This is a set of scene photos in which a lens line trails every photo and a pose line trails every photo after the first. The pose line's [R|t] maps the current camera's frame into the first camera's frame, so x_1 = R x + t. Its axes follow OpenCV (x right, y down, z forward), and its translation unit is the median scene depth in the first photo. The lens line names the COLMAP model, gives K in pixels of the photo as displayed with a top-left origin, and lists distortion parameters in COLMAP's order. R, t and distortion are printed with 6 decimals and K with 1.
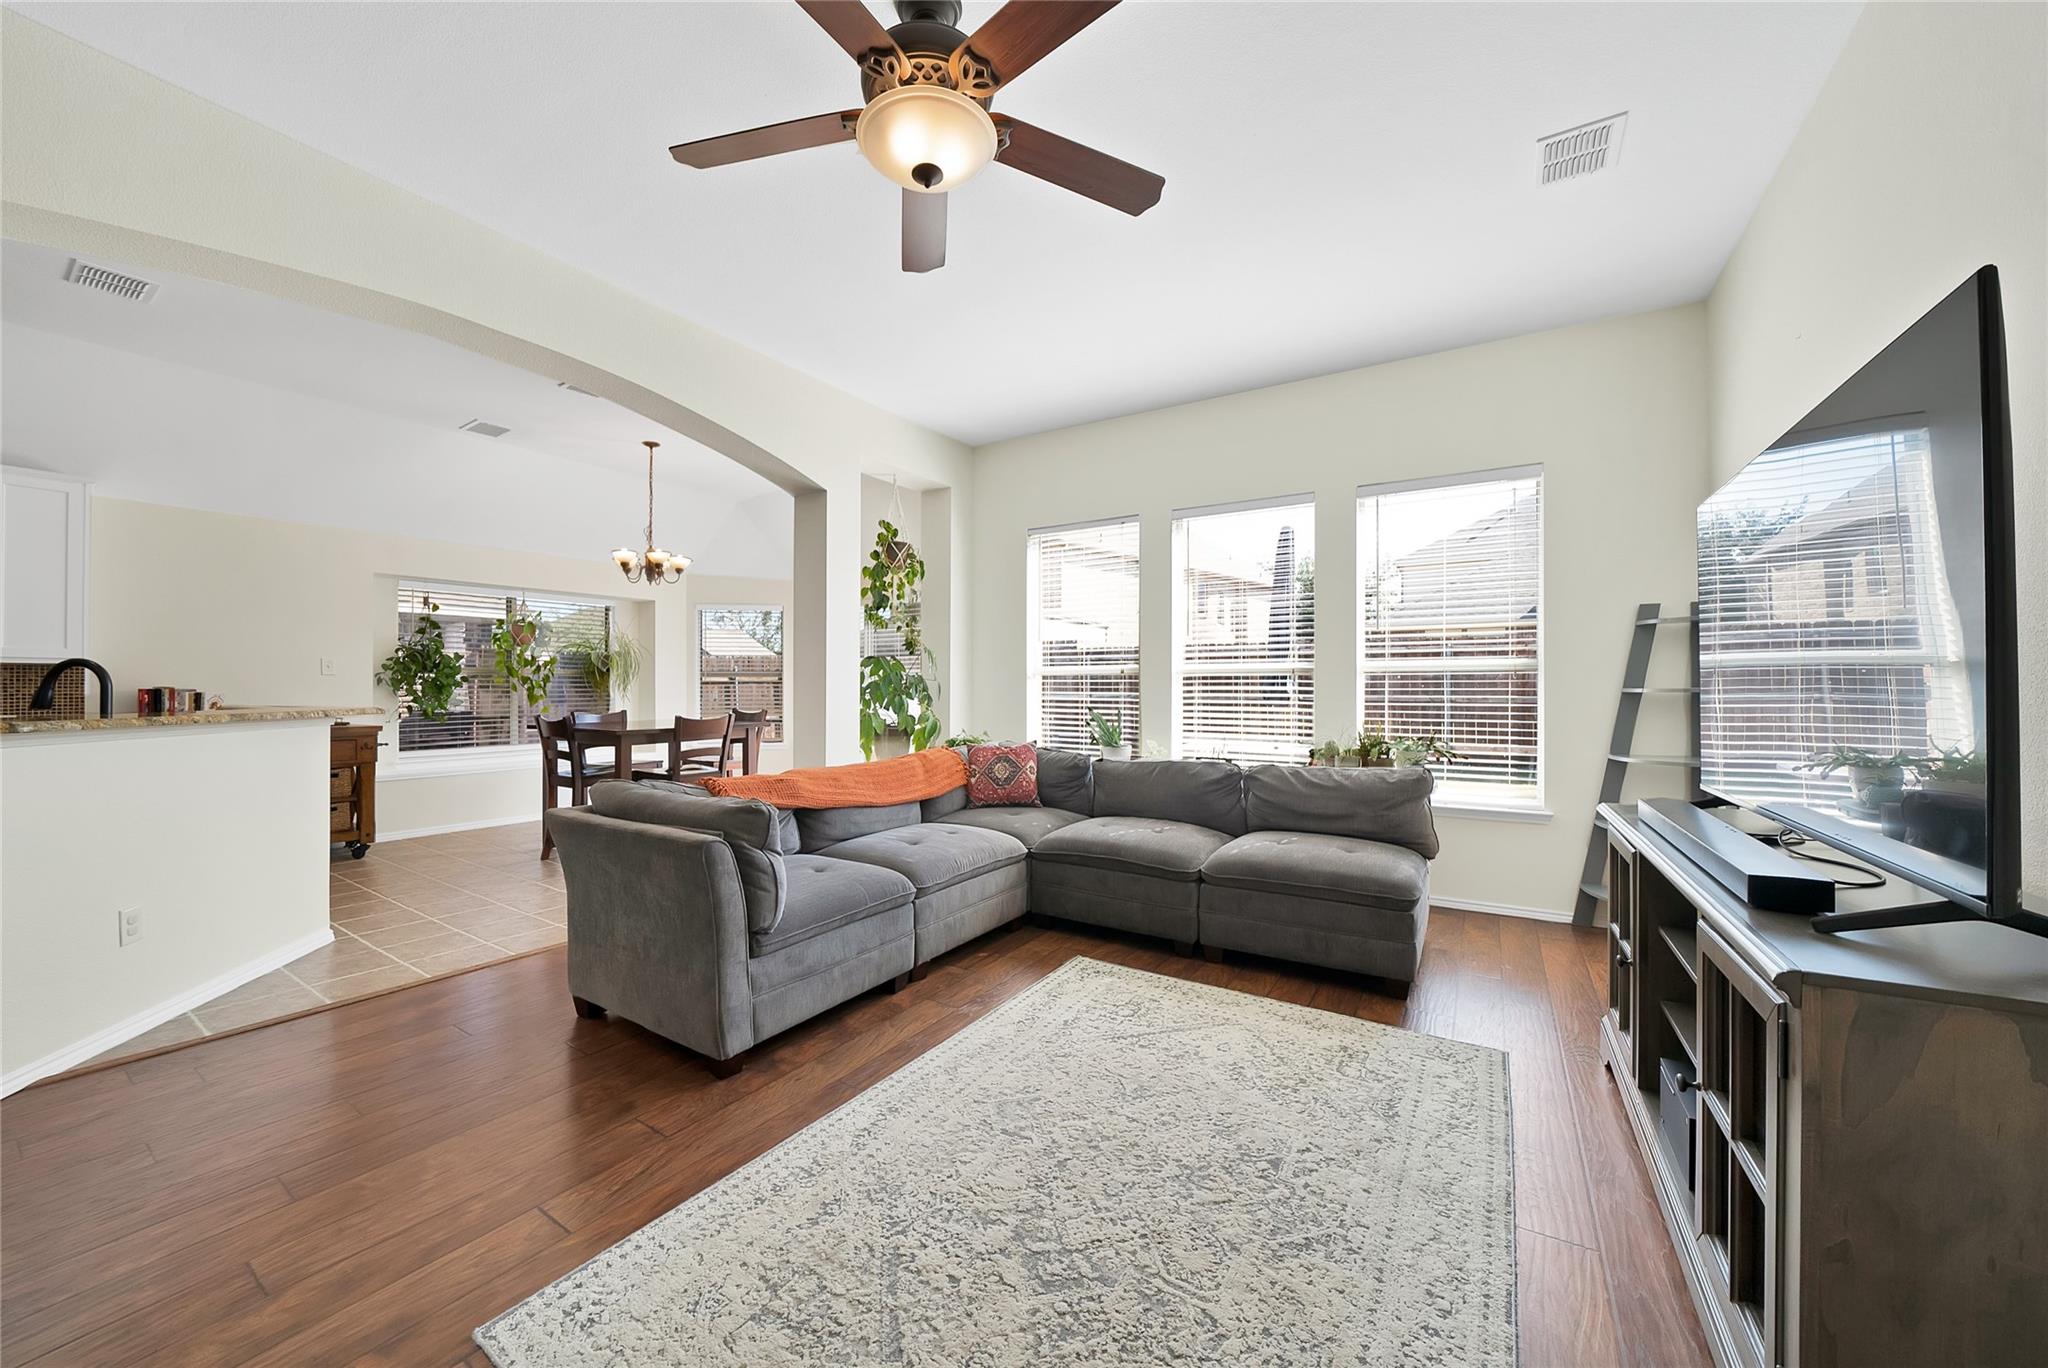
lens RADIAL K [[756.7, 0, 1019.1], [0, 756.7, 691.1], [0, 0, 1]] dist [-0.015322, 0.002037]
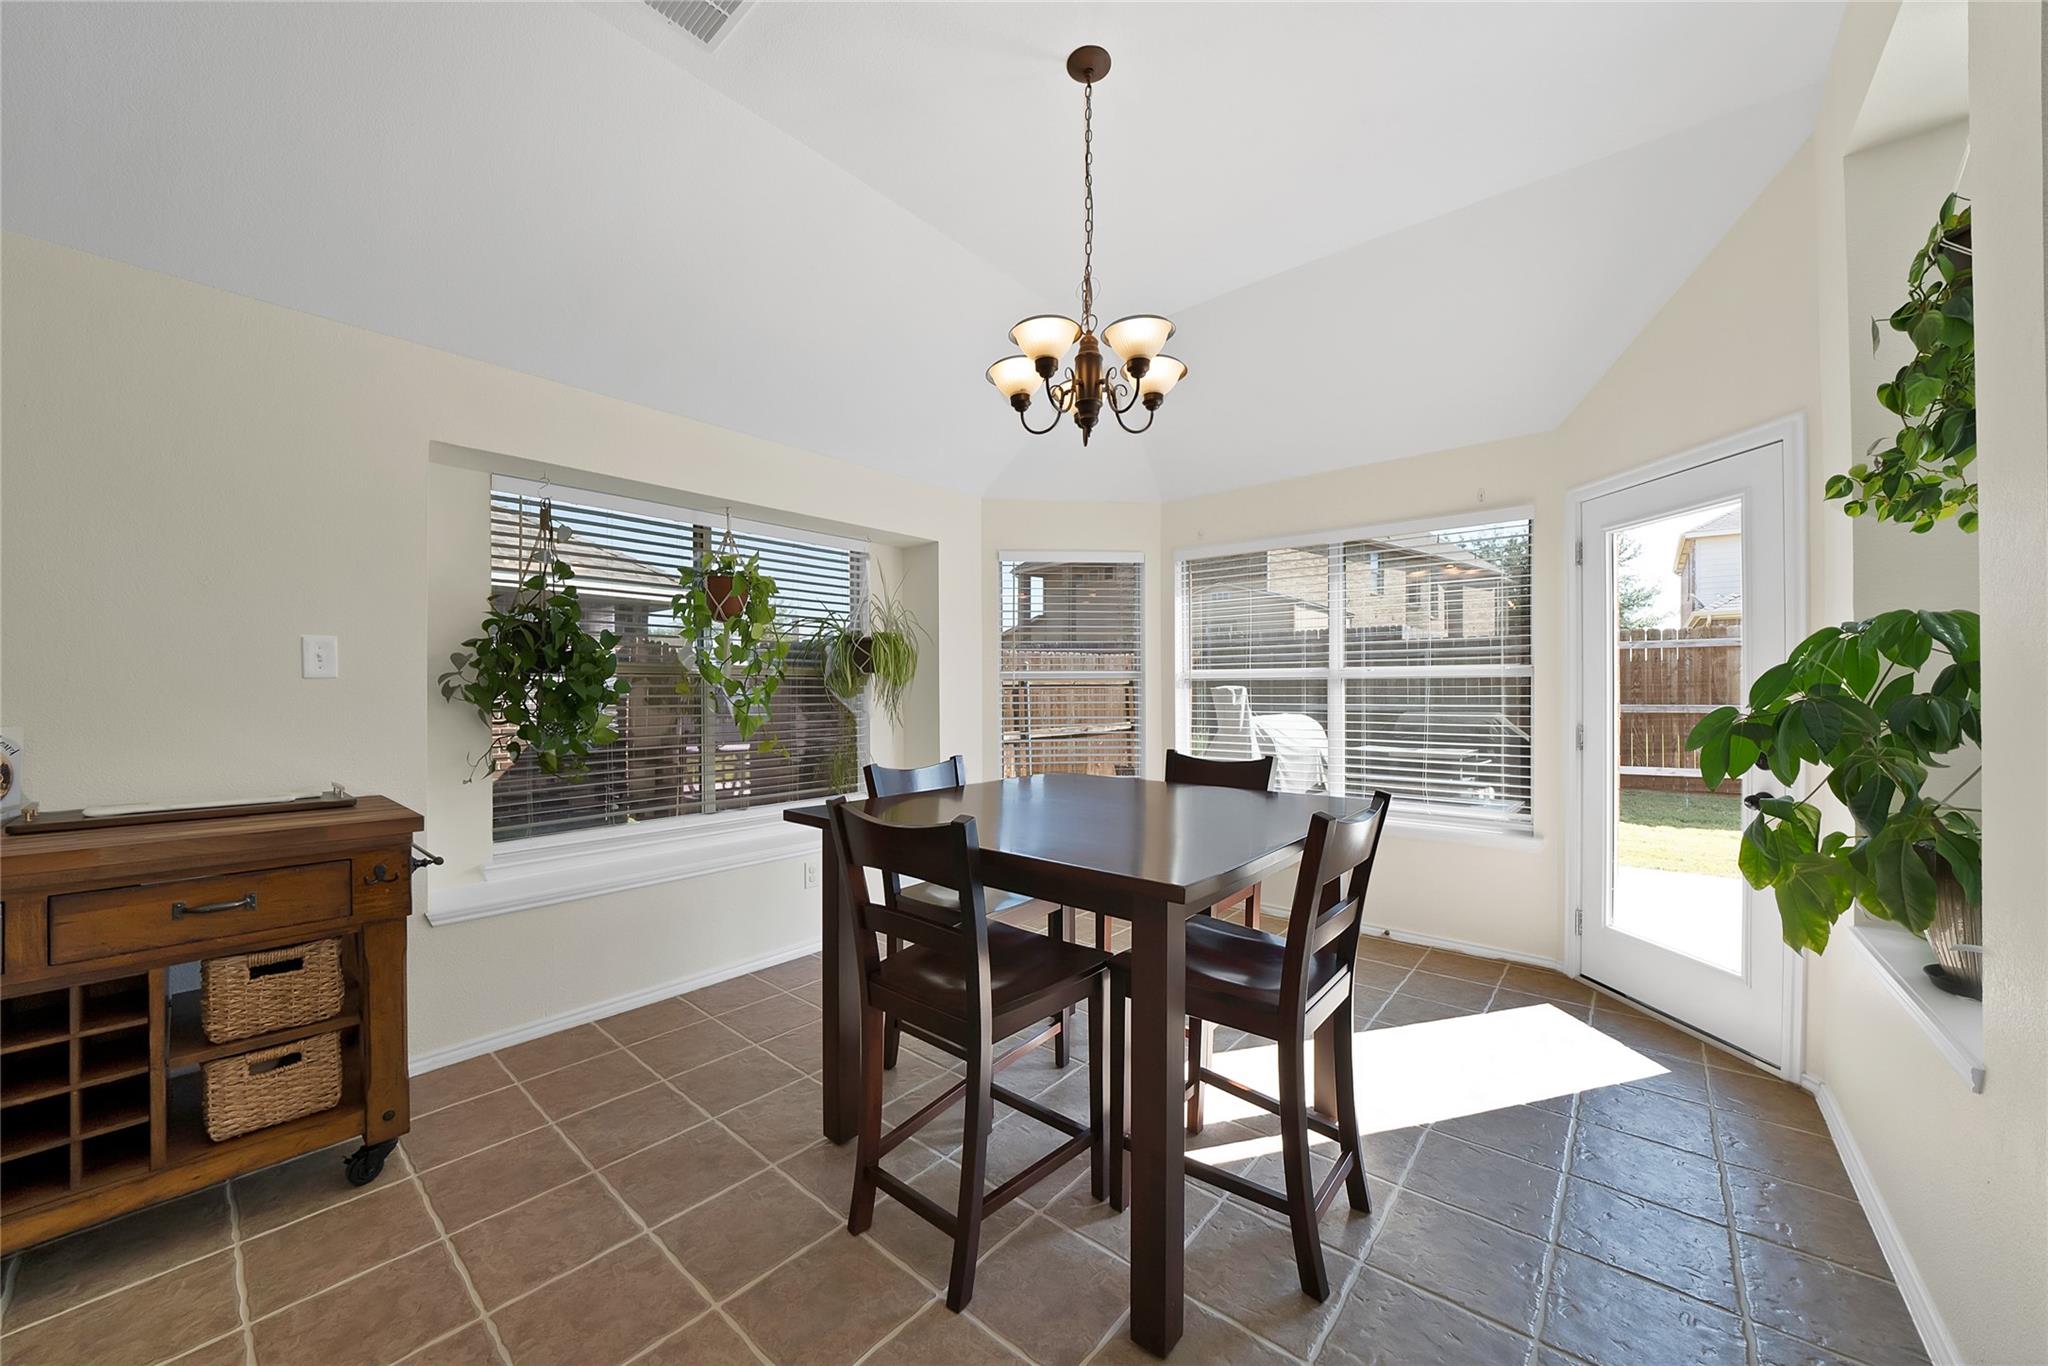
lens RADIAL K [[756.7, 0, 1016.5], [0, 756.7, 689.7], [0, 0, 1]] dist [-0.015322, 0.002037]
pose [[0.990853, -0.000763, -0.134945, -0.442132], [-0.000043, 0.999982, -0.005971, -0.011593], [0.134947, 0.005922, 0.990835, 0.582406]]
